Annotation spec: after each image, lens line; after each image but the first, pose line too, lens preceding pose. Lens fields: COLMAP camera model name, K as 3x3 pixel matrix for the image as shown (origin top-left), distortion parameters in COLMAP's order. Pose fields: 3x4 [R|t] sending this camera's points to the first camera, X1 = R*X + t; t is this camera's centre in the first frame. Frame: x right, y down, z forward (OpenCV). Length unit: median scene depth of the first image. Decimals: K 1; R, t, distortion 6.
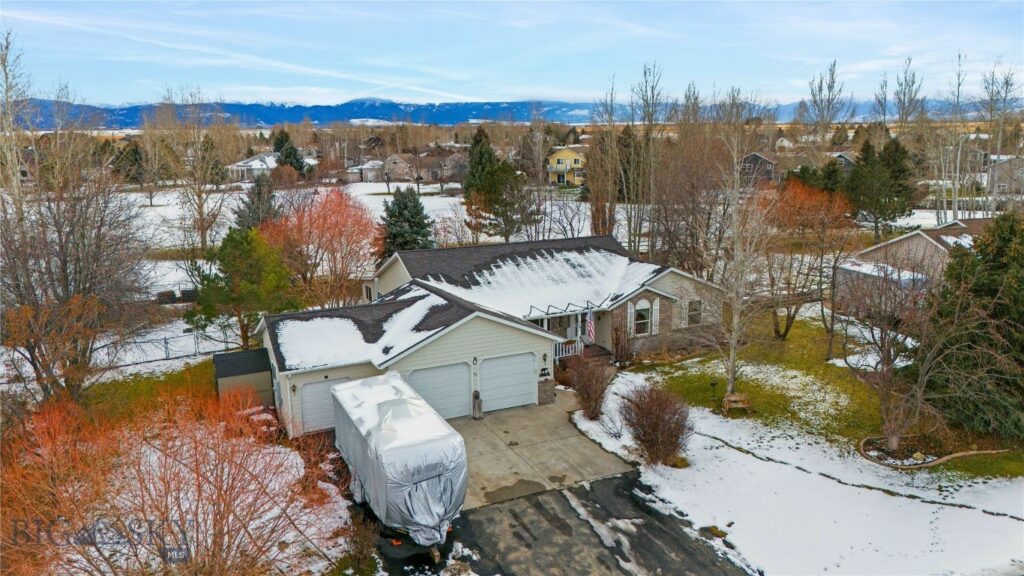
lens RADIAL K [[767.5, 0, 512.0], [0, 767.5, 288.0], [0, 0, 1]] dist [0.066775, -0.006159]
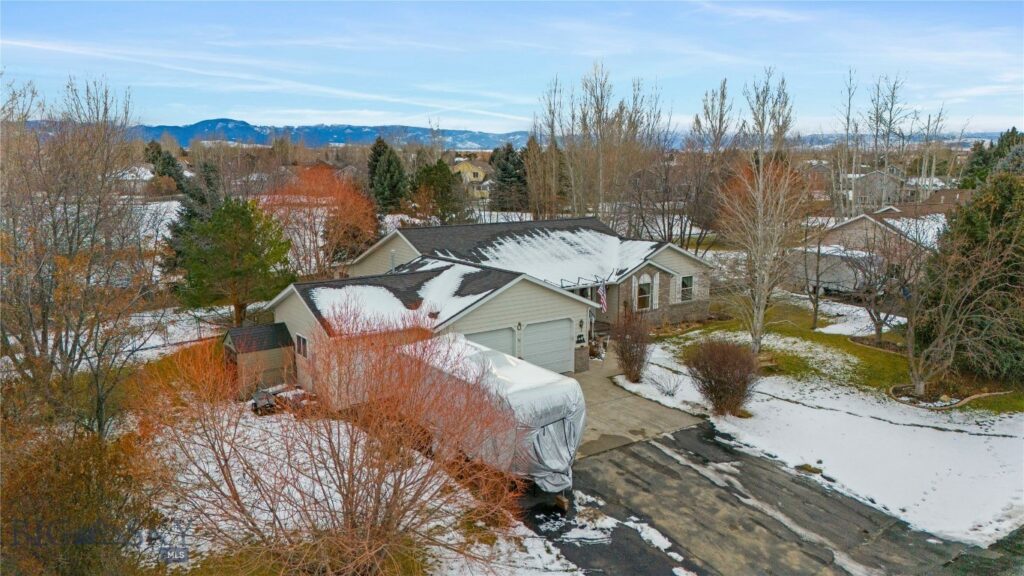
lens RADIAL K [[767.5, 0, 512.0], [0, 767.5, 288.0], [0, 0, 1]] dist [0.066775, -0.006159]
pose [[0.983271, -0.017847, 0.181272, -0.248611], [0.024387, 0.999127, -0.033914, 0.085057], [-0.180508, 0.037767, 0.982848, 0.051752]]
